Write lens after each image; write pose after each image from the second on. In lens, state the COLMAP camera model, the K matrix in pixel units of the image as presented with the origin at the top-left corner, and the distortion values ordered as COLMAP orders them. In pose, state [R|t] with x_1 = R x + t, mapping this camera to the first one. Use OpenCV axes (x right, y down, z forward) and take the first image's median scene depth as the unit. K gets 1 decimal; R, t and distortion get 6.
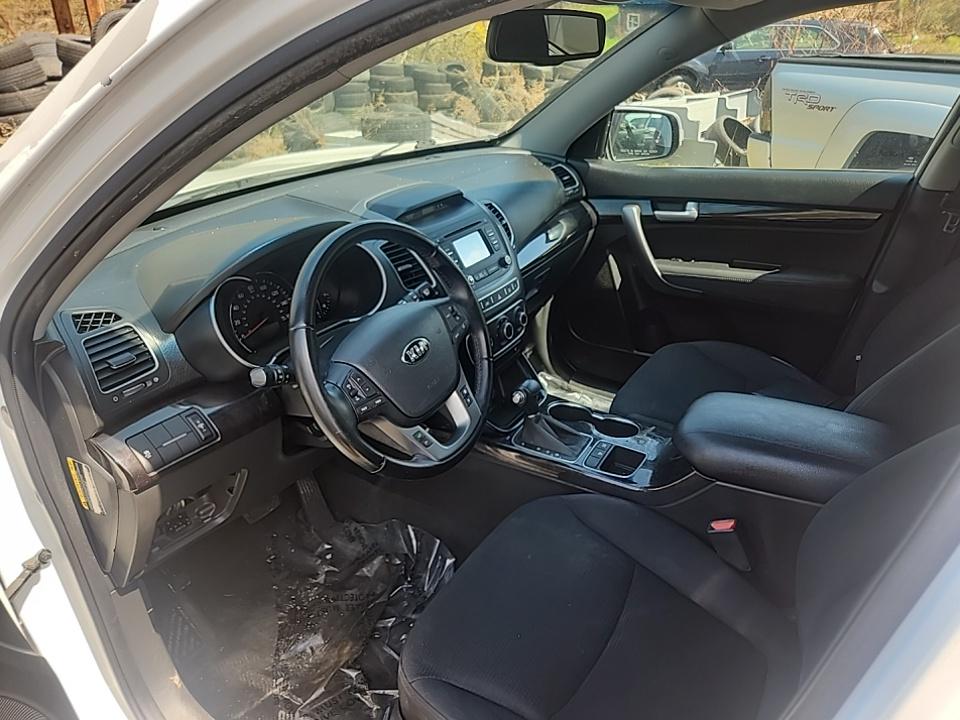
lens RADIAL K [[647.2, 0, 477.4], [0, 647.2, 378.5], [0, 0, 1]] dist [0.046546, -0.044660]
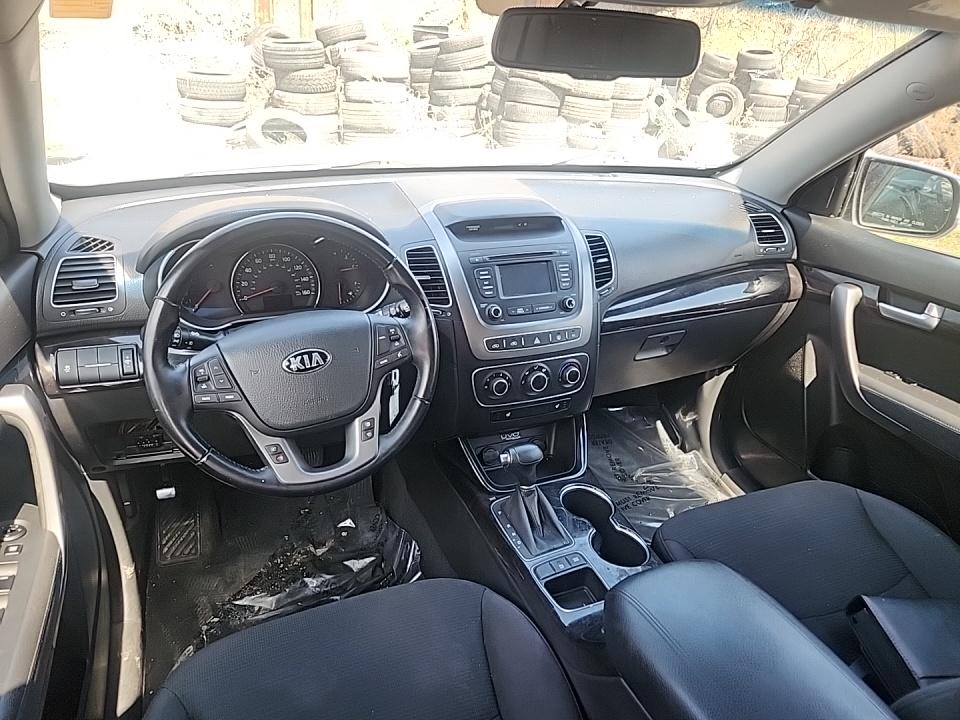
lens RADIAL K [[634.8, 0, 479.0], [0, 634.8, 363.7], [0, 0, 1]] dist [0.043028, -0.039536]
pose [[0.813920, 0.324159, -0.482136, 0.284352], [-0.332582, 0.940411, 0.070825, -0.097216], [0.476365, 0.102704, 0.873229, 0.172734]]
